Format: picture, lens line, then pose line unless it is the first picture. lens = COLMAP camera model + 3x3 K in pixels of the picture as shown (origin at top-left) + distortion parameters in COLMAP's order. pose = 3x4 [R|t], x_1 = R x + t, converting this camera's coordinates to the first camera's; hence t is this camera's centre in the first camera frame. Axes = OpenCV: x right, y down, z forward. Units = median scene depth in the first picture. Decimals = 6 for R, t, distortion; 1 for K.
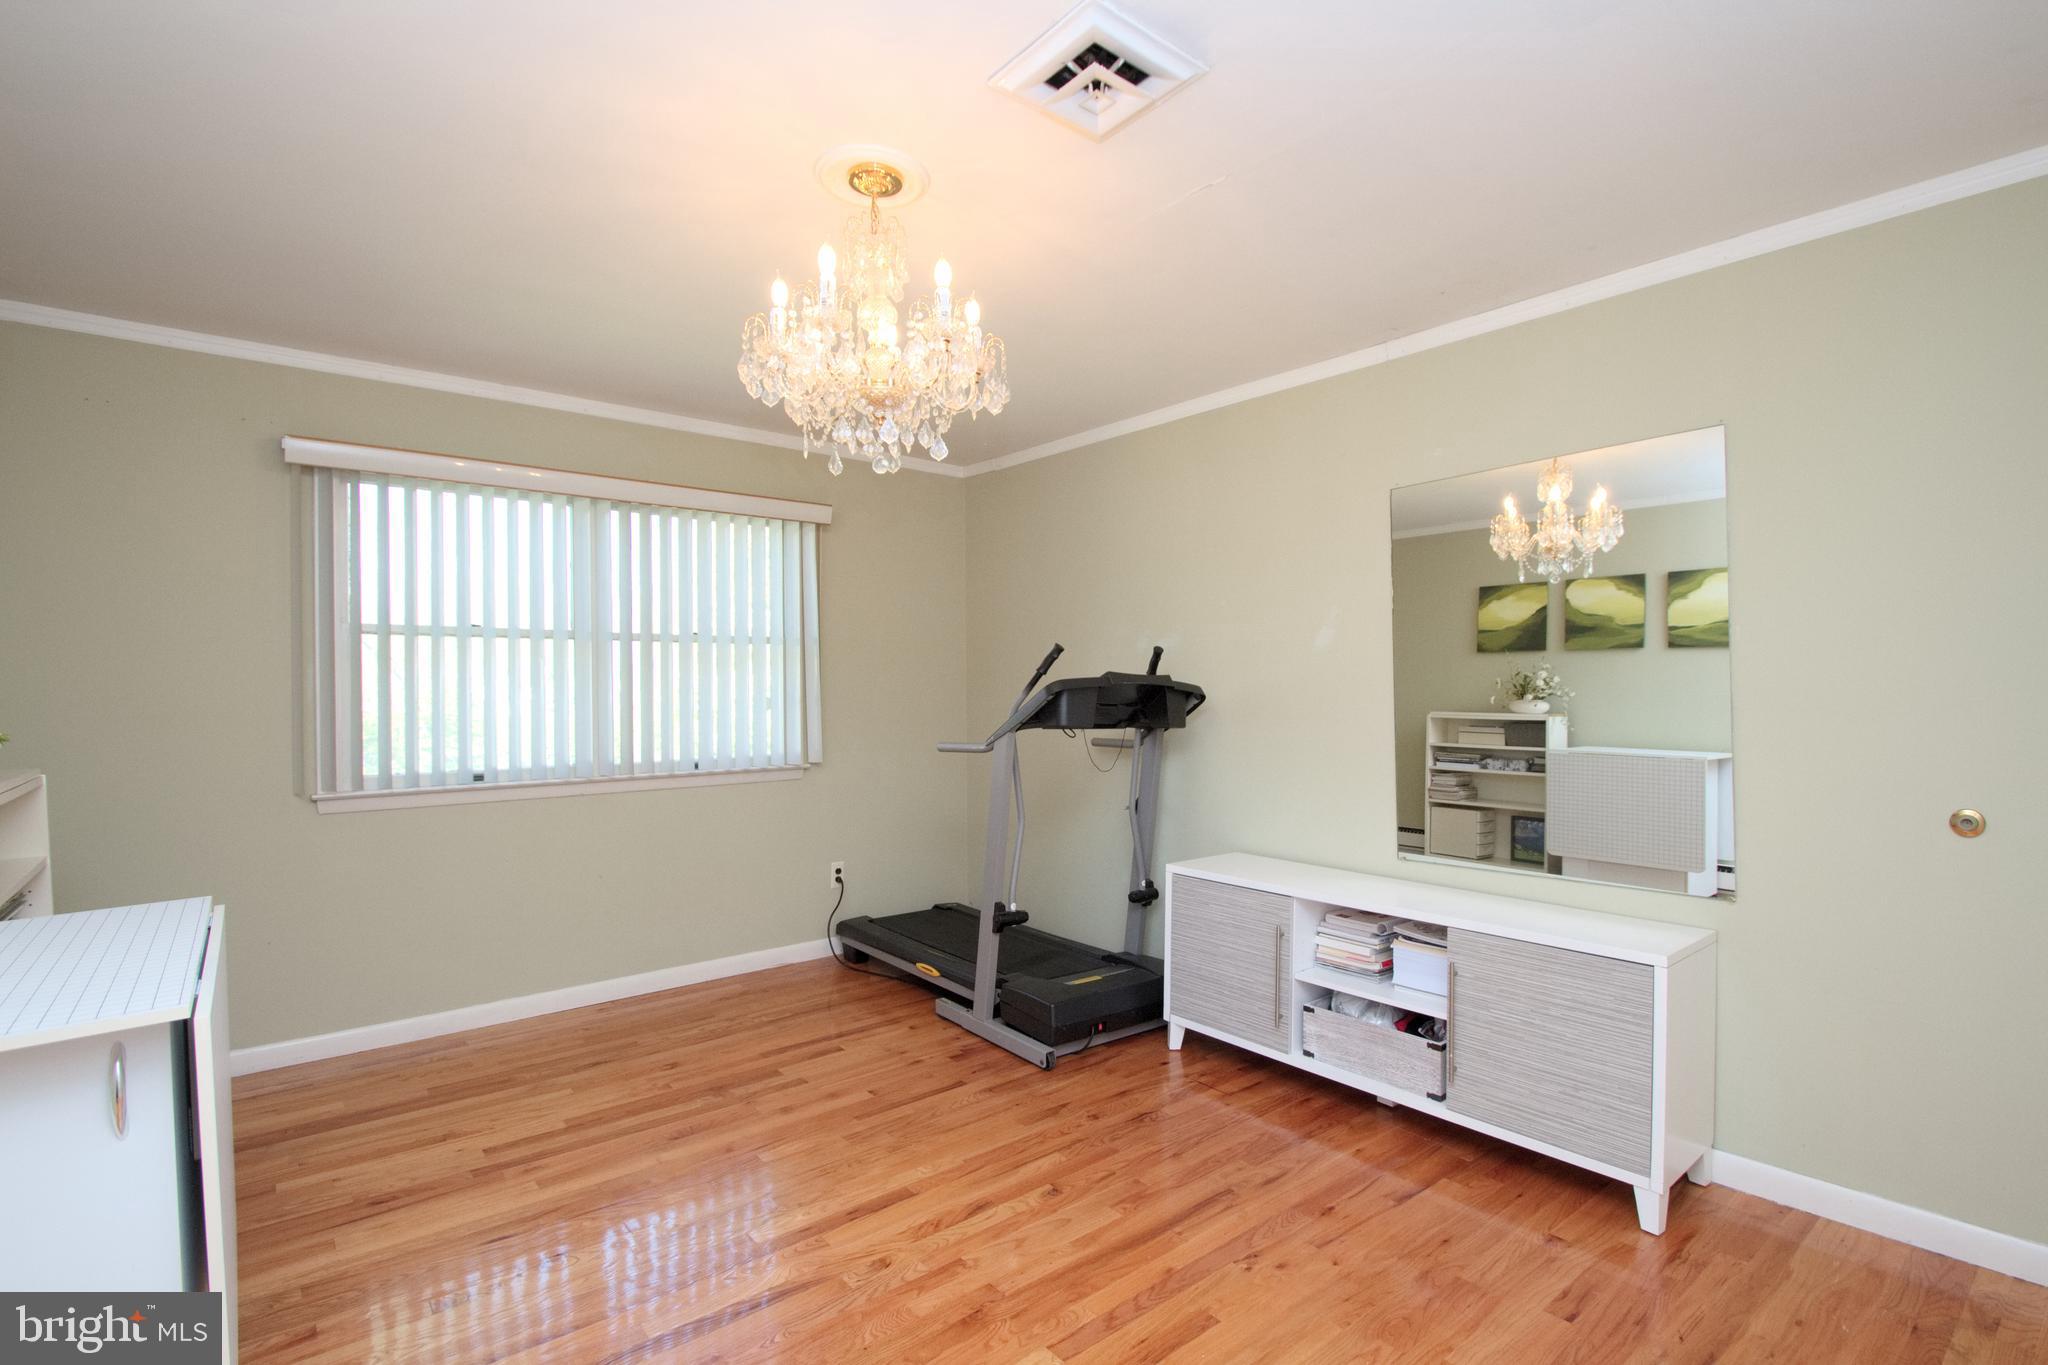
lens RADIAL K [[951.8, 0, 1028.3], [0, 951.8, 687.9], [0, 0, 1]] dist [0.002404, -0.010165]
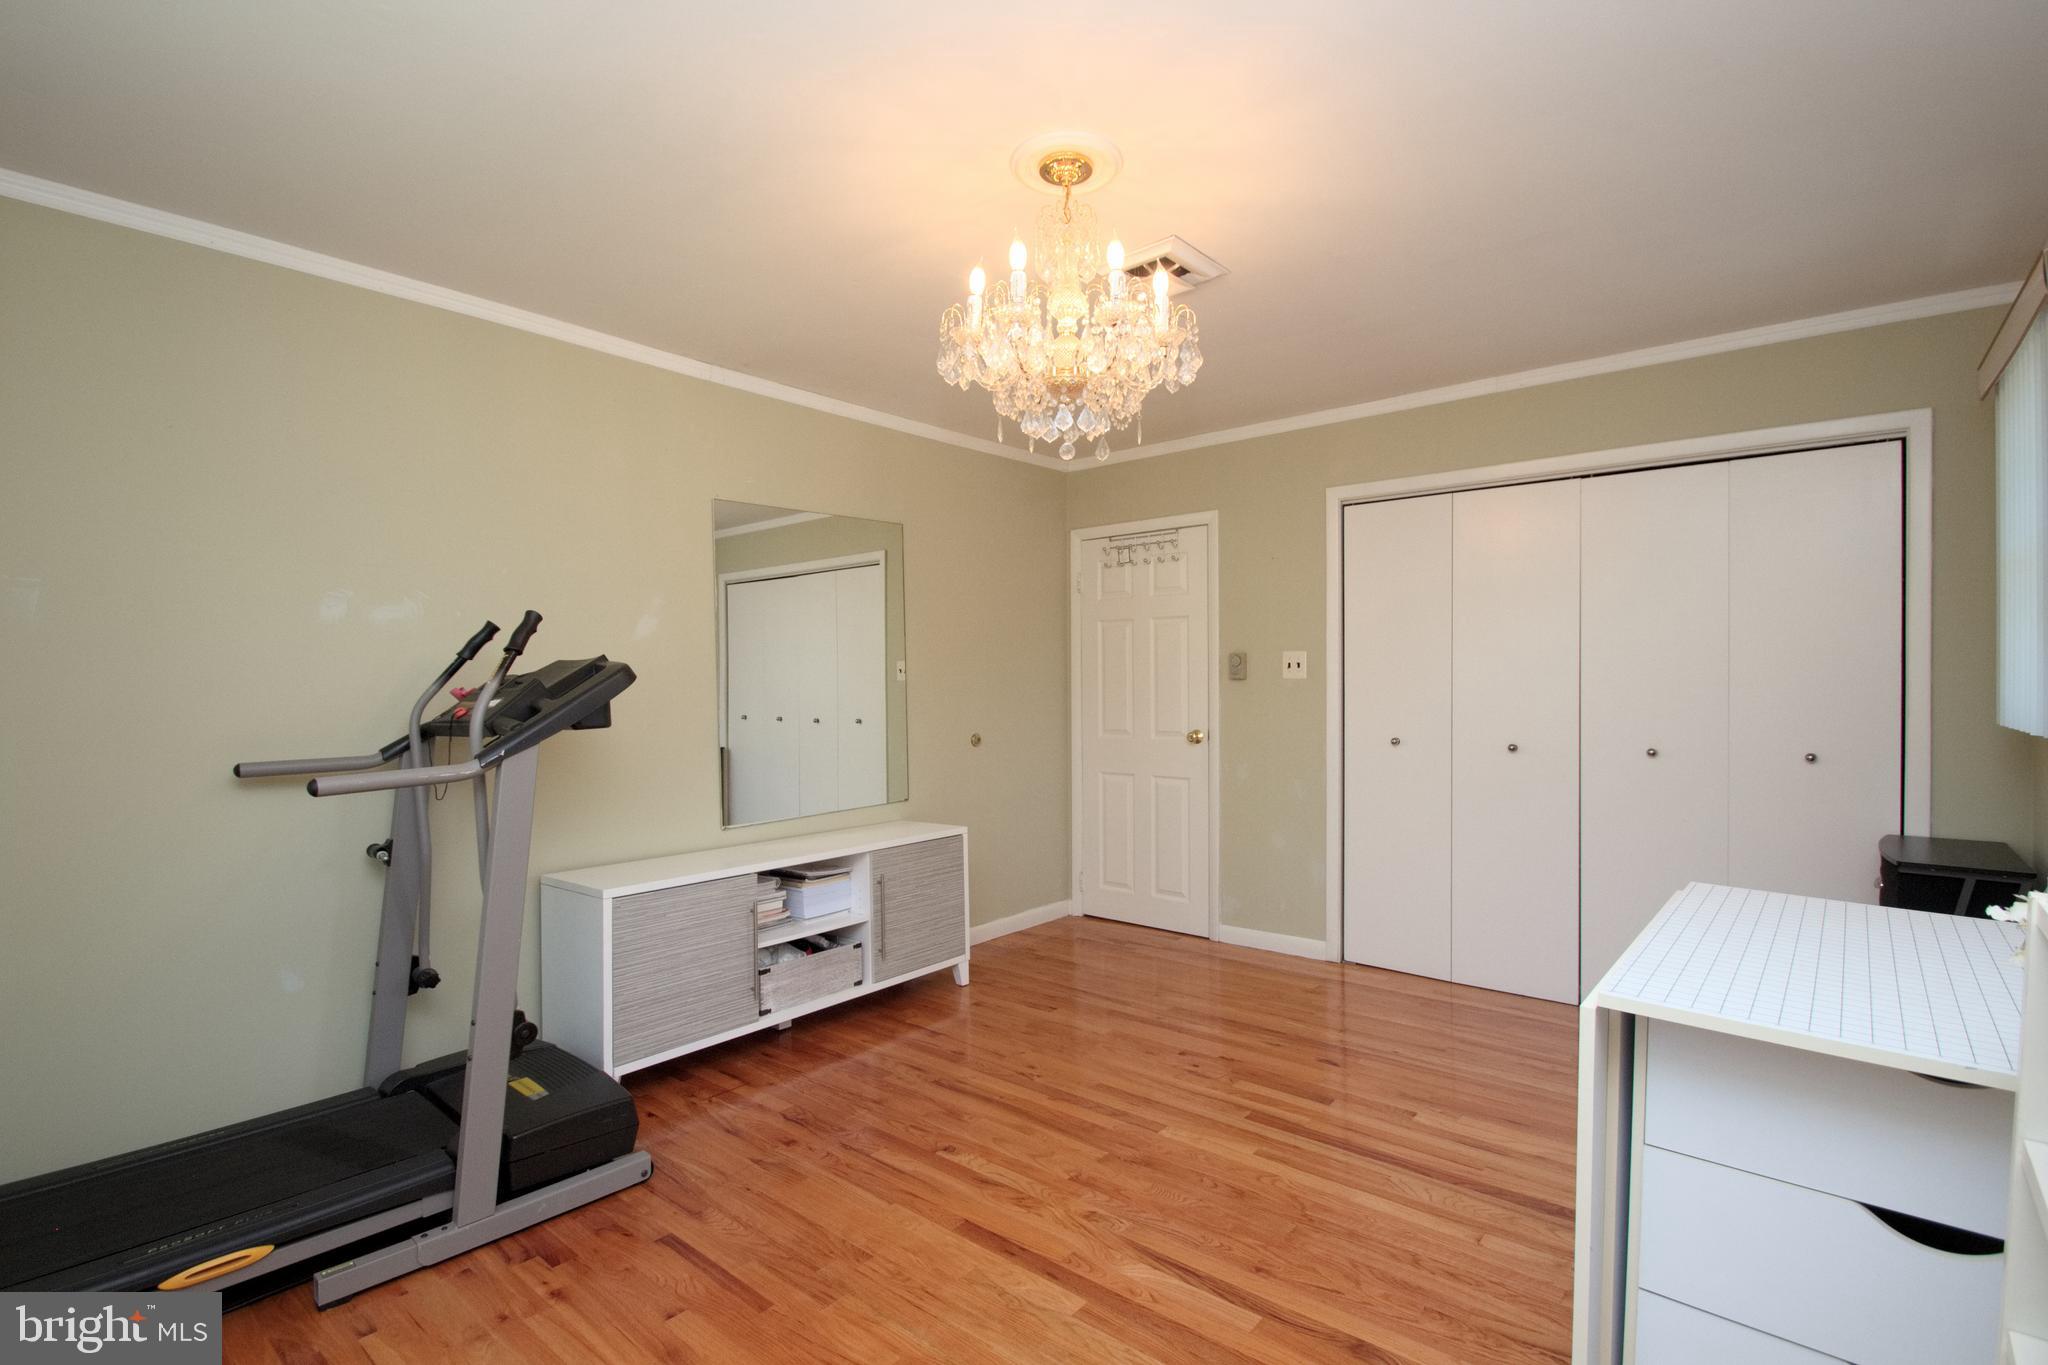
lens RADIAL K [[951.8, 0, 1035.4], [0, 951.8, 681.9], [0, 0, 1]] dist [0.002404, -0.010165]
pose [[-0.175692, 0.002575, 0.984442, -0.840827], [0.012477, 0.999922, -0.000388, 0.005594], [-0.984366, 0.012214, -0.175710, 0.875485]]
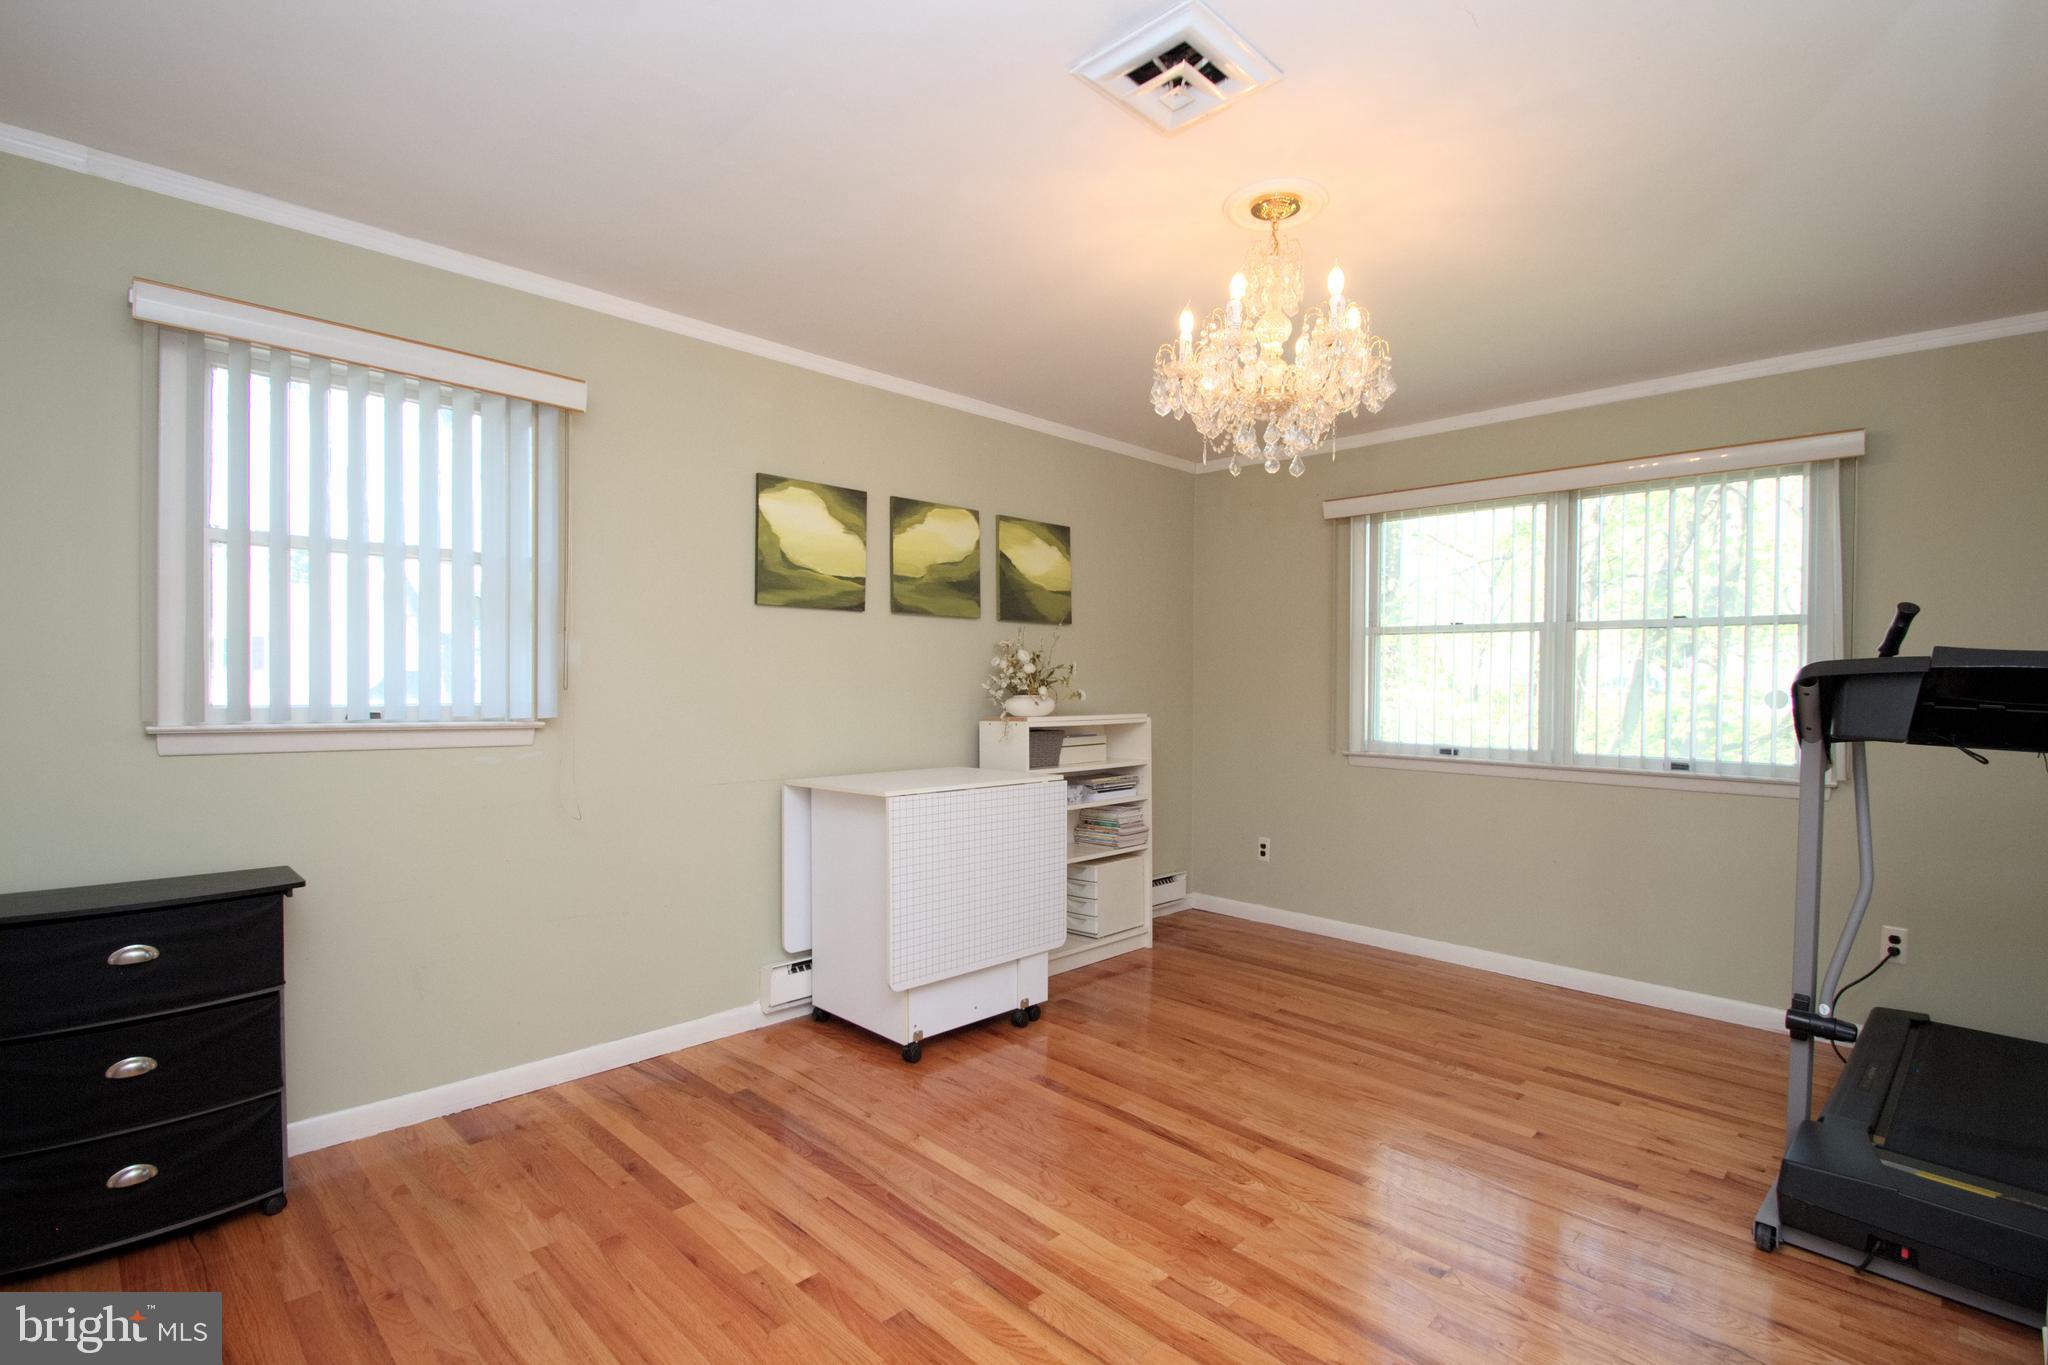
lens RADIAL K [[951.8, 0, 1044.9], [0, 951.8, 692.2], [0, 0, 1]] dist [0.002404, -0.010165]
pose [[0.104941, 0.023136, -0.994209, 0.654370], [-0.017488, 0.999618, 0.021416, 0.005943], [0.994325, 0.015140, 0.105306, 0.450691]]
